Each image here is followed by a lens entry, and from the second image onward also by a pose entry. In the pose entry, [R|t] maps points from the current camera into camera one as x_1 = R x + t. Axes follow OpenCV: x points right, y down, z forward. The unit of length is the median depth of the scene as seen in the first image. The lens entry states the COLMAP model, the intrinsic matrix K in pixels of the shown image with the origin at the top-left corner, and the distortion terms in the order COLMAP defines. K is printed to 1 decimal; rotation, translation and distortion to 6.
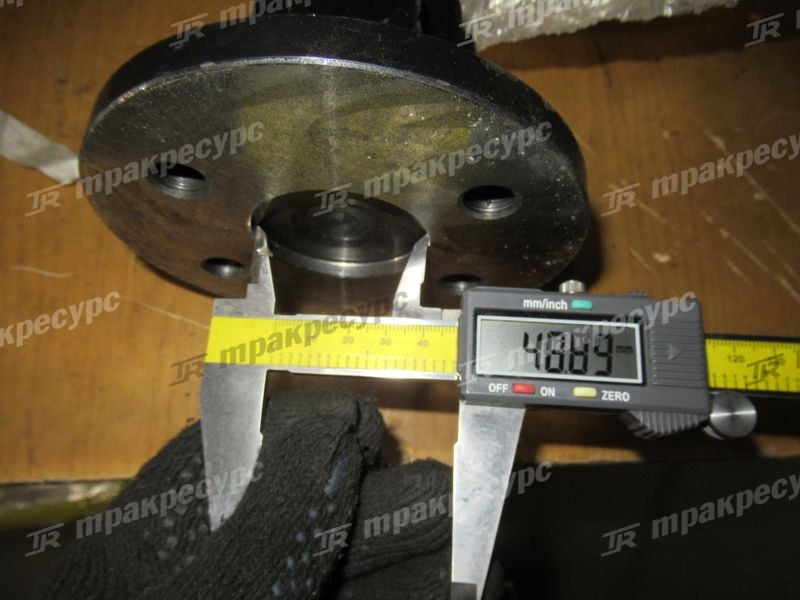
lens RADIAL K [[599.5, 0, 397.2], [0, 599.5, 296.7], [0, 0, 1]] dist [0.021933, -0.001404]
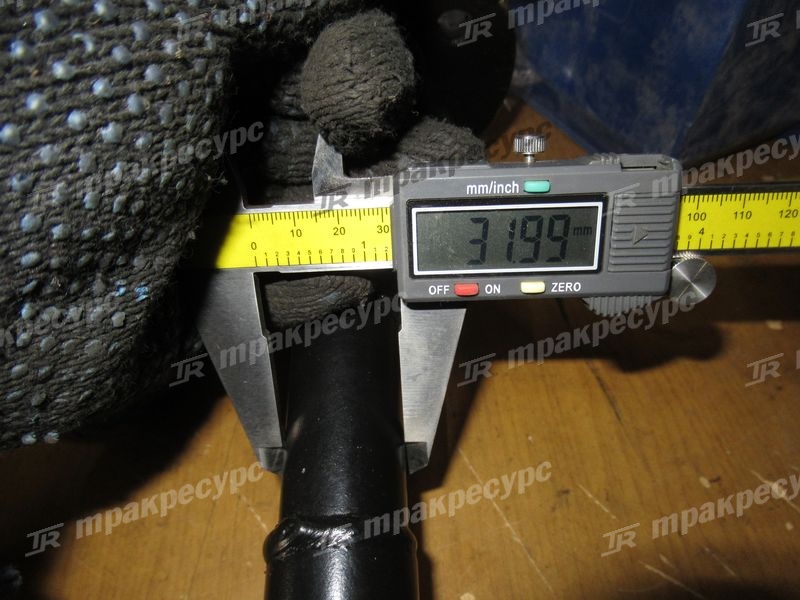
lens RADIAL K [[599.5, 0, 397.2], [0, 599.5, 296.7], [0, 0, 1]] dist [0.021933, -0.001404]
pose [[0.994239, -0.105443, -0.019246, 0.119722], [0.094825, 0.781584, 0.616550, -0.397909], [-0.049969, -0.614824, 0.787080, 0.276167]]
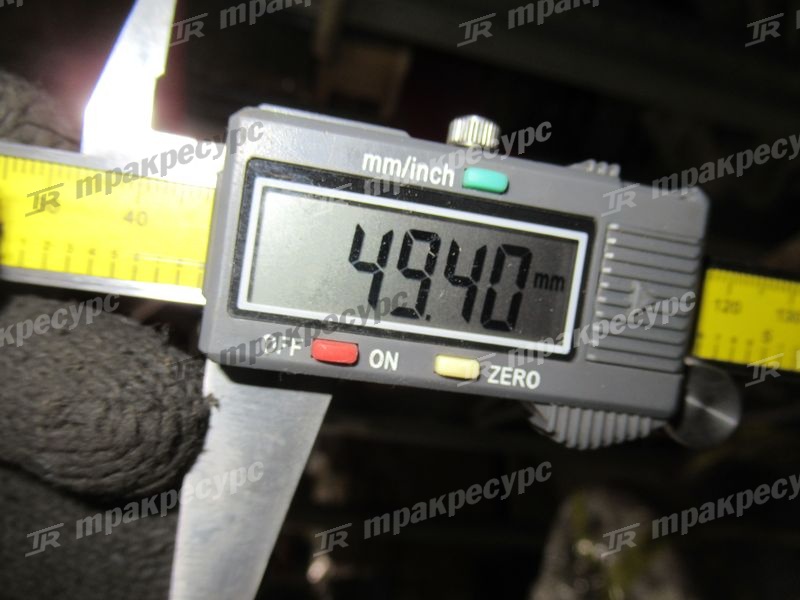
lens RADIAL K [[600.1, 0, 397.2], [0, 600.1, 312.3], [0, 0, 1]] dist [0.008339, 0.000125]
pose [[0.977996, 0.071116, 0.196129, 0.160041], [-0.137091, 0.927710, 0.347218, -0.044308], [-0.157258, -0.366466, 0.917046, 0.557626]]
